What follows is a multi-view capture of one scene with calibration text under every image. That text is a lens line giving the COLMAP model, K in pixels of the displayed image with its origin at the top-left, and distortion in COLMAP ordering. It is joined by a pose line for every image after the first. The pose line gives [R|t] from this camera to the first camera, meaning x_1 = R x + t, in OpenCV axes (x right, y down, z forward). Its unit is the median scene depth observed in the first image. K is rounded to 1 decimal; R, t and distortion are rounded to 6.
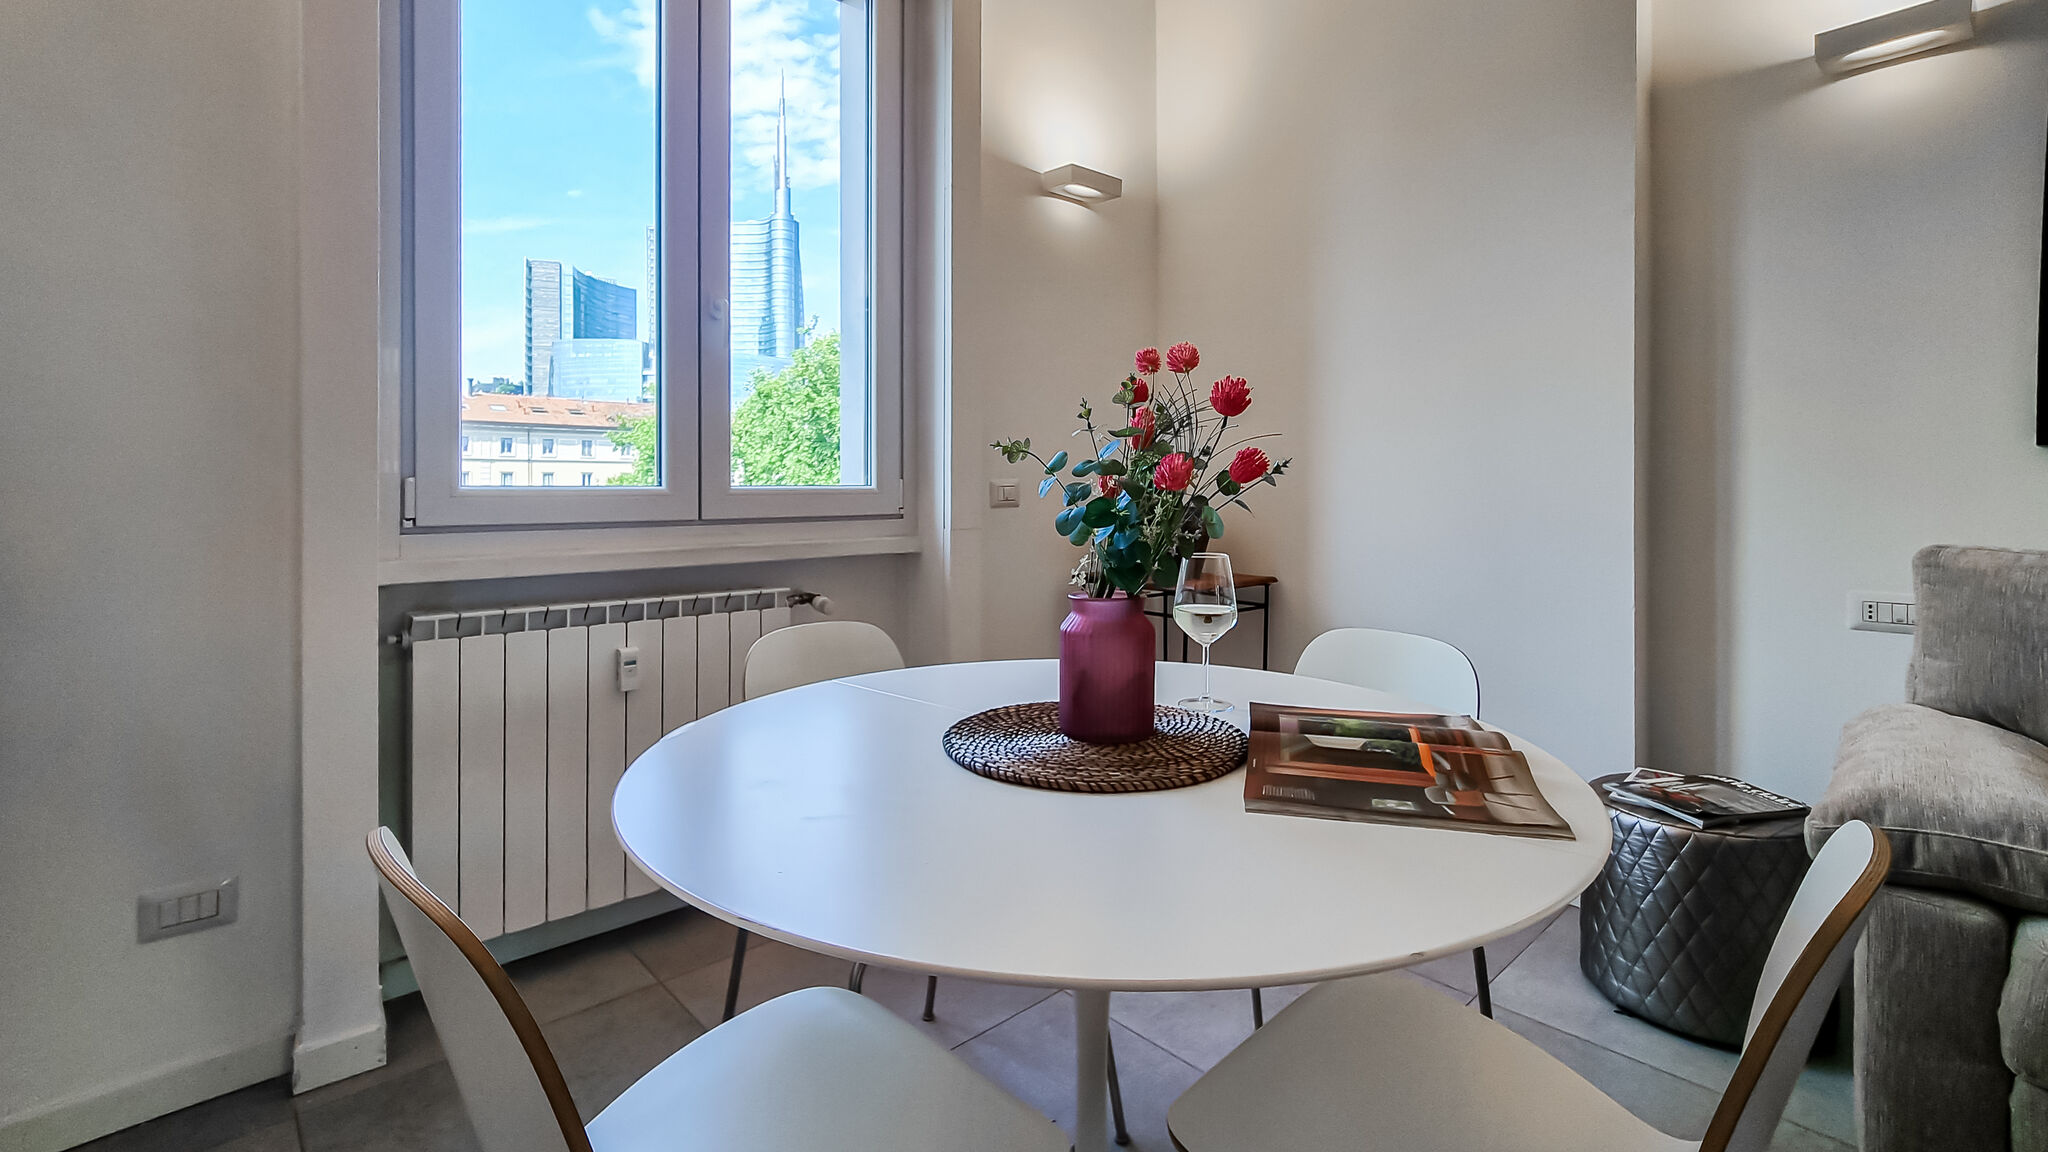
lens RADIAL K [[889.1, 0, 1024.4], [0, 889.1, 484.7], [0, 0, 1]] dist [-0.001008, 0.000078]
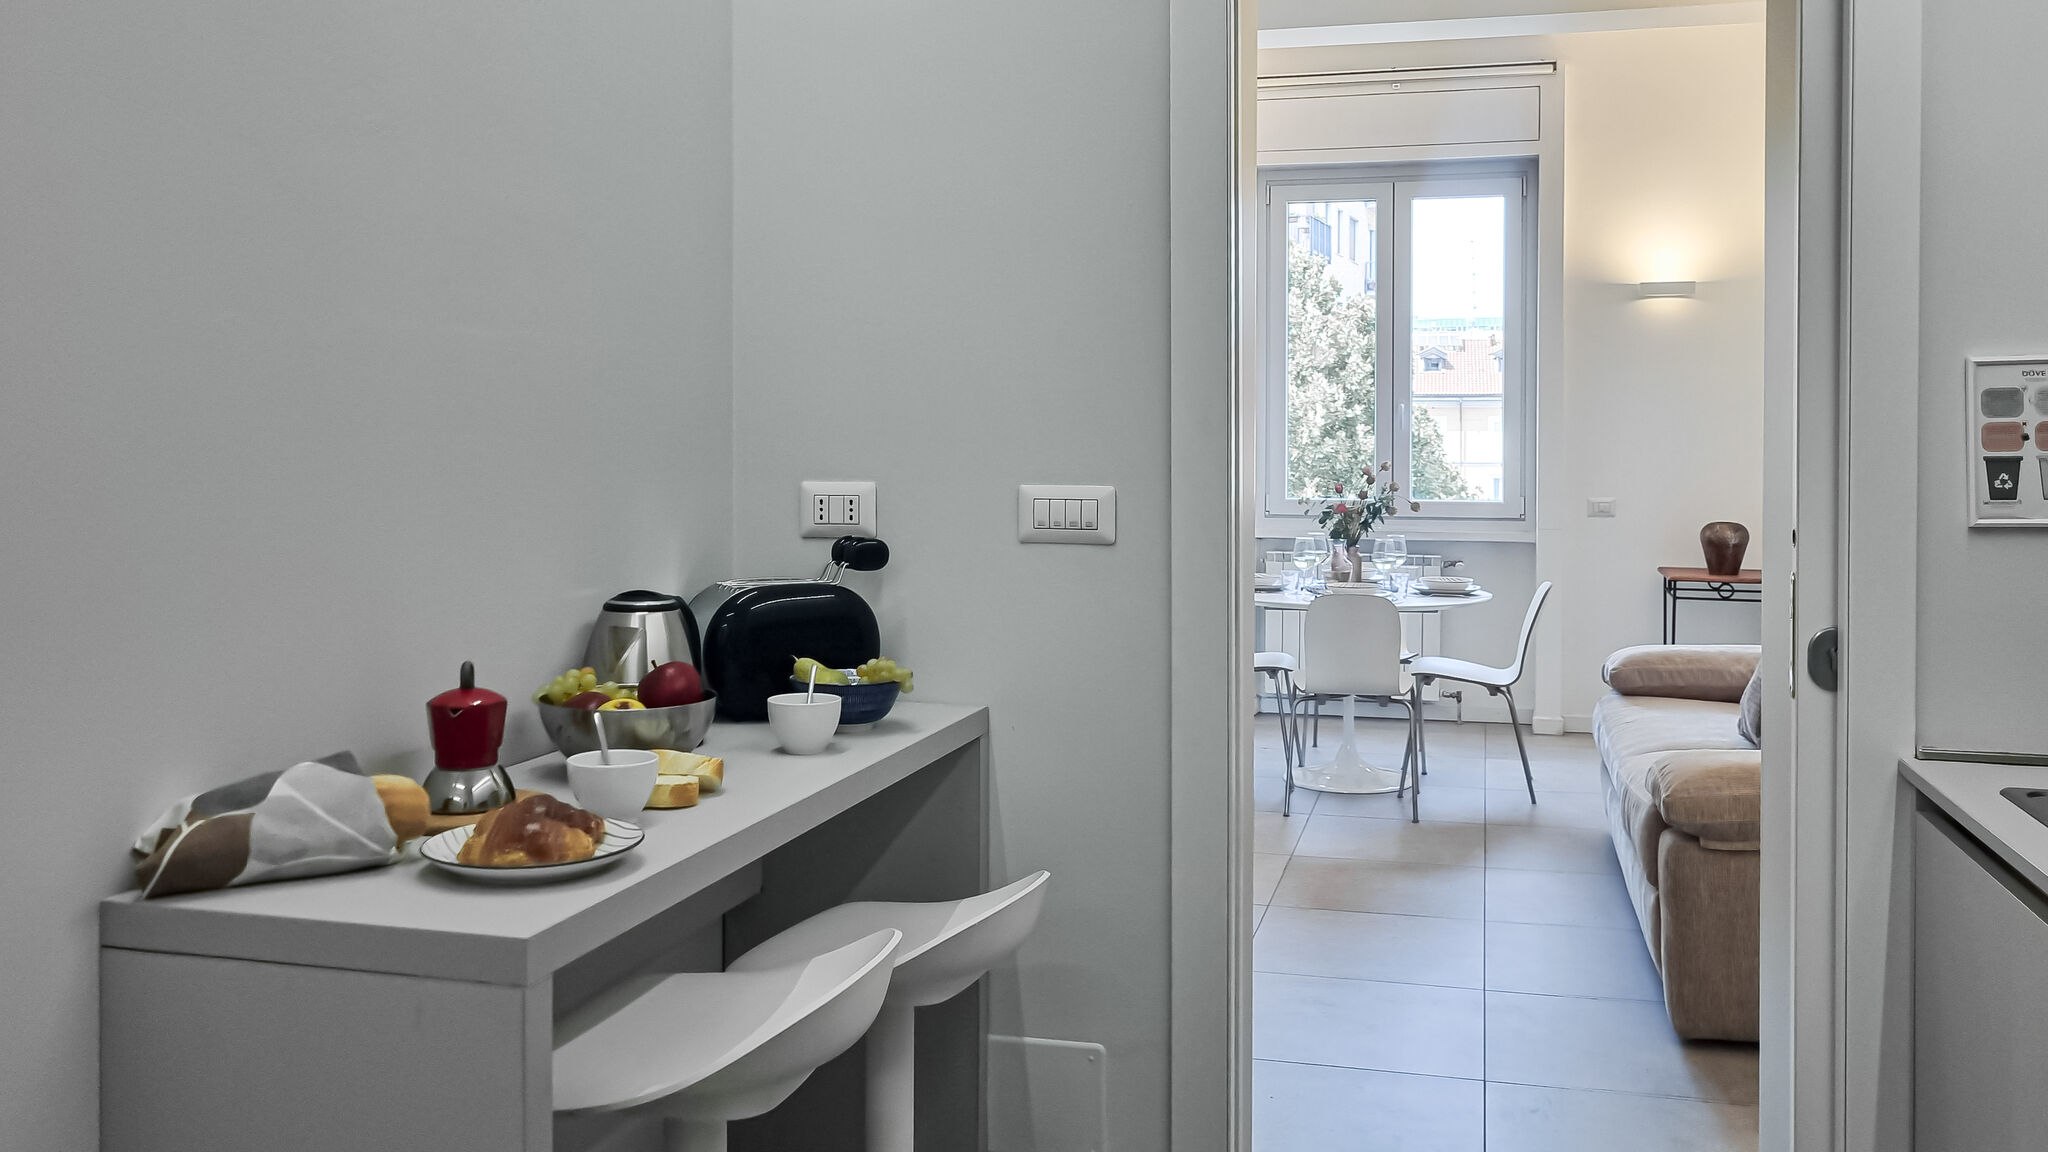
lens RADIAL K [[1578.4, 0, 1029.7], [0, 1578.4, 451.1], [0, 0, 1]] dist [-0.000666, 0.000267]
pose [[0.542577, 0.014008, -0.839889, 1.772685], [-0.005349, 0.999898, 0.013221, -0.121039], [0.839989, -0.002681, 0.542597, -1.304042]]
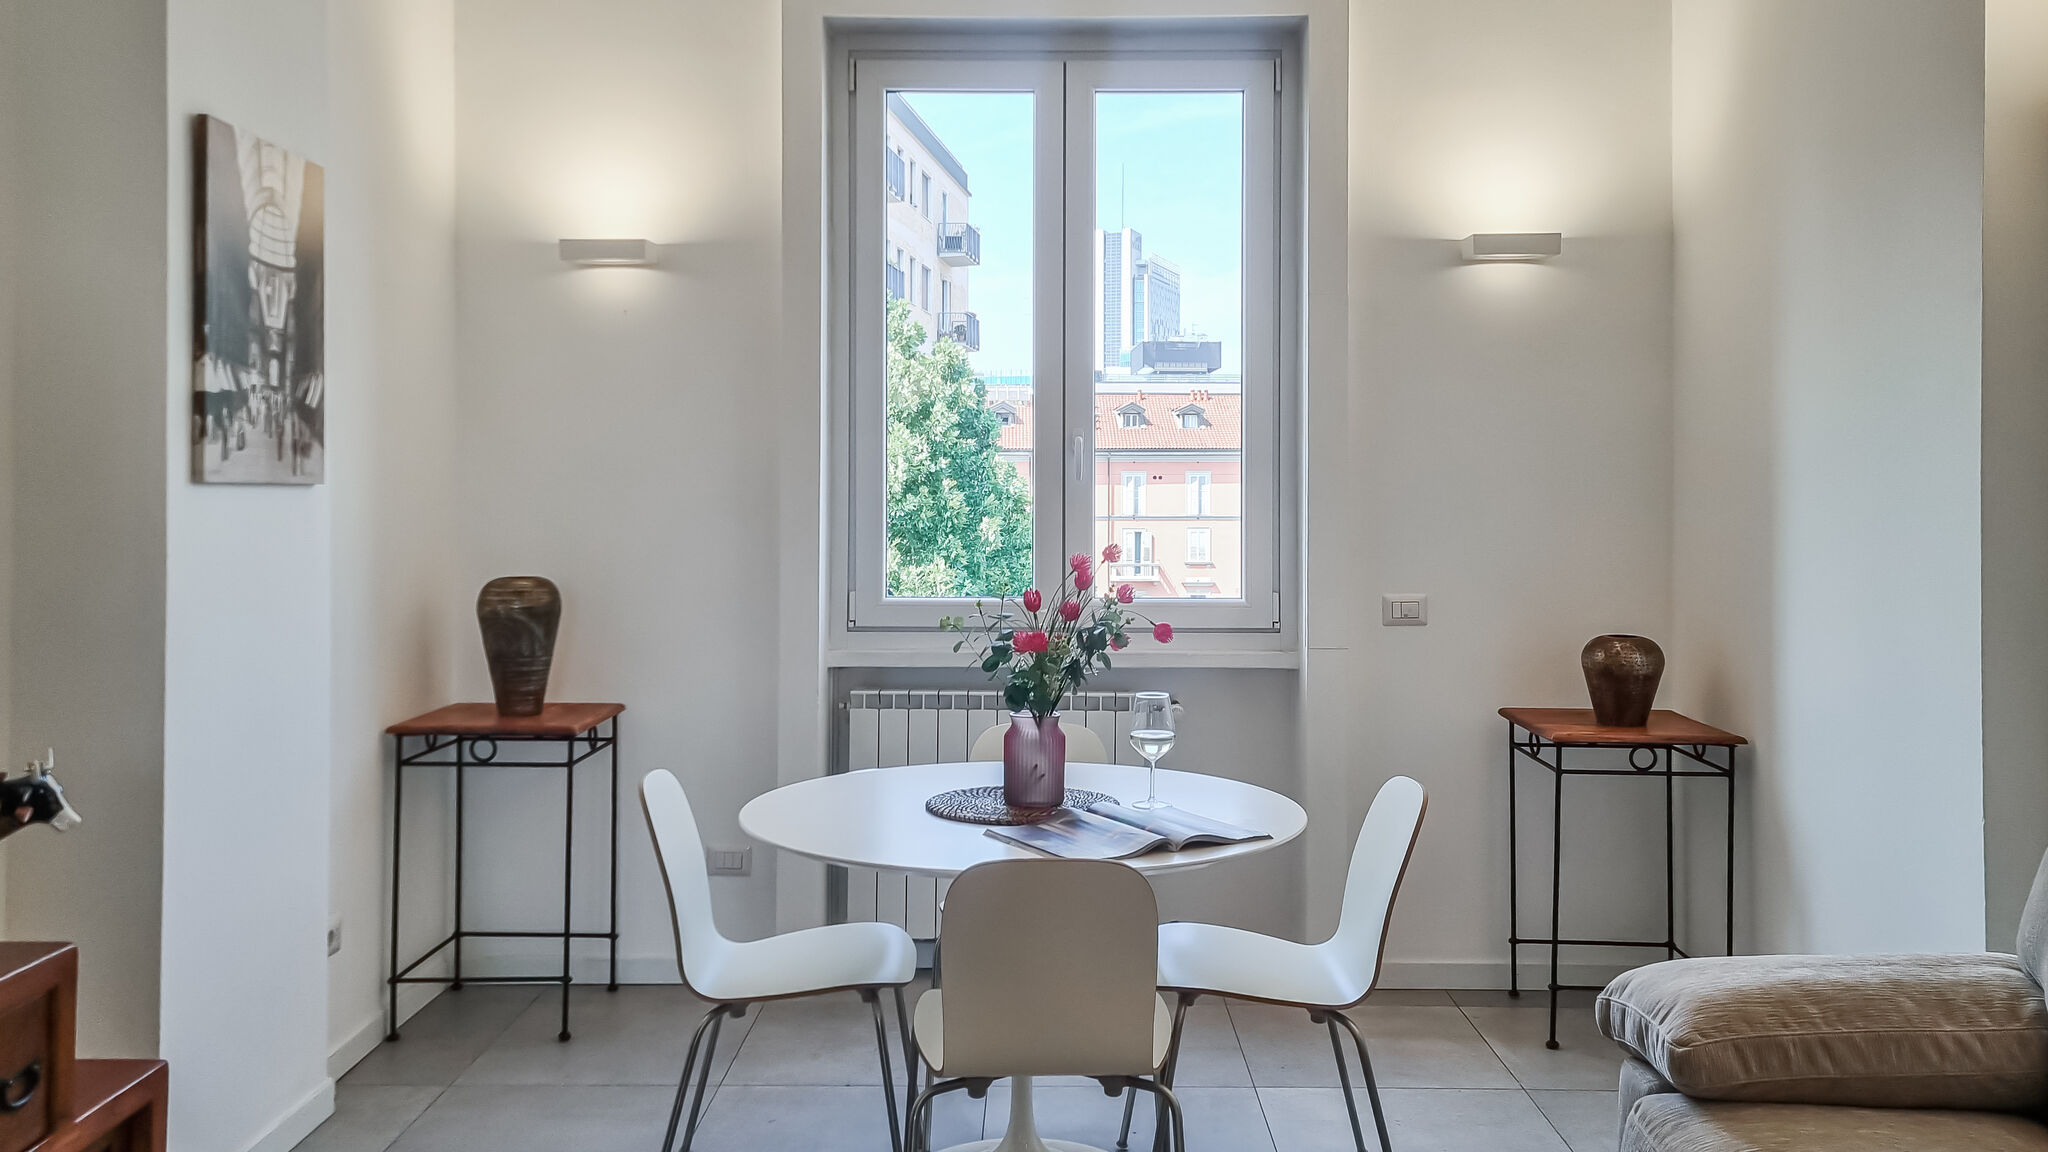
lens RADIAL K [[1644.7, 0, 1013.5], [0, 1644.7, 468.9], [0, 0, 1]] dist [0.008567, 0.005307]
pose [[0.735068, -0.004541, -0.677978, 0.859756], [-0.004570, 0.999922, -0.011653, -0.117454], [0.677978, 0.011664, 0.734989, -0.511499]]
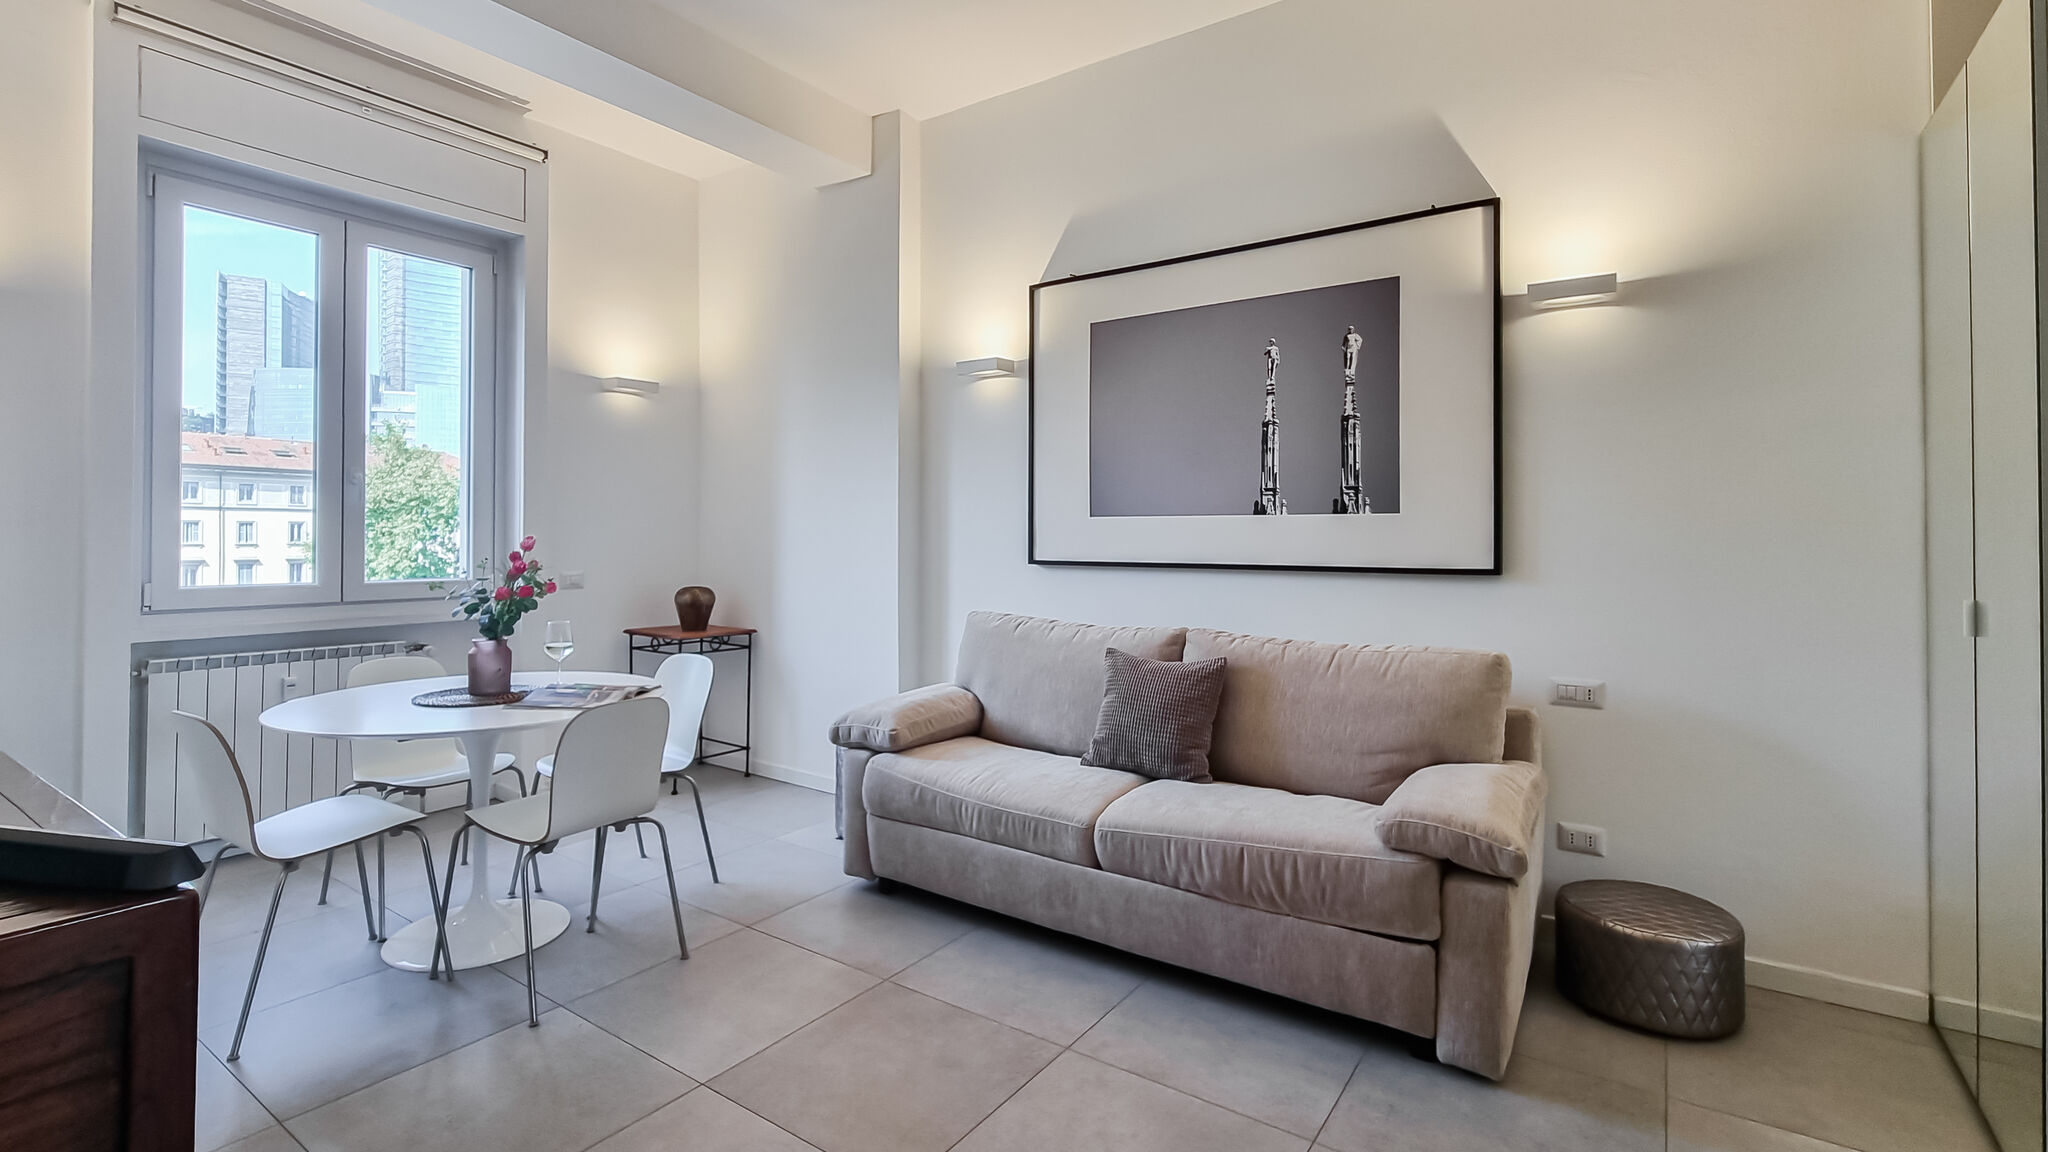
lens RADIAL K [[906.5, 0, 1034.7], [0, 906.5, 529.1], [0, 0, 1]] dist [-0.002399, -0.000736]
pose [[0.974780, 0.007061, 0.223057, 0.451443], [-0.005573, 0.999958, -0.007299, -0.079327], [-0.223099, 0.005872, 0.974778, -0.823469]]
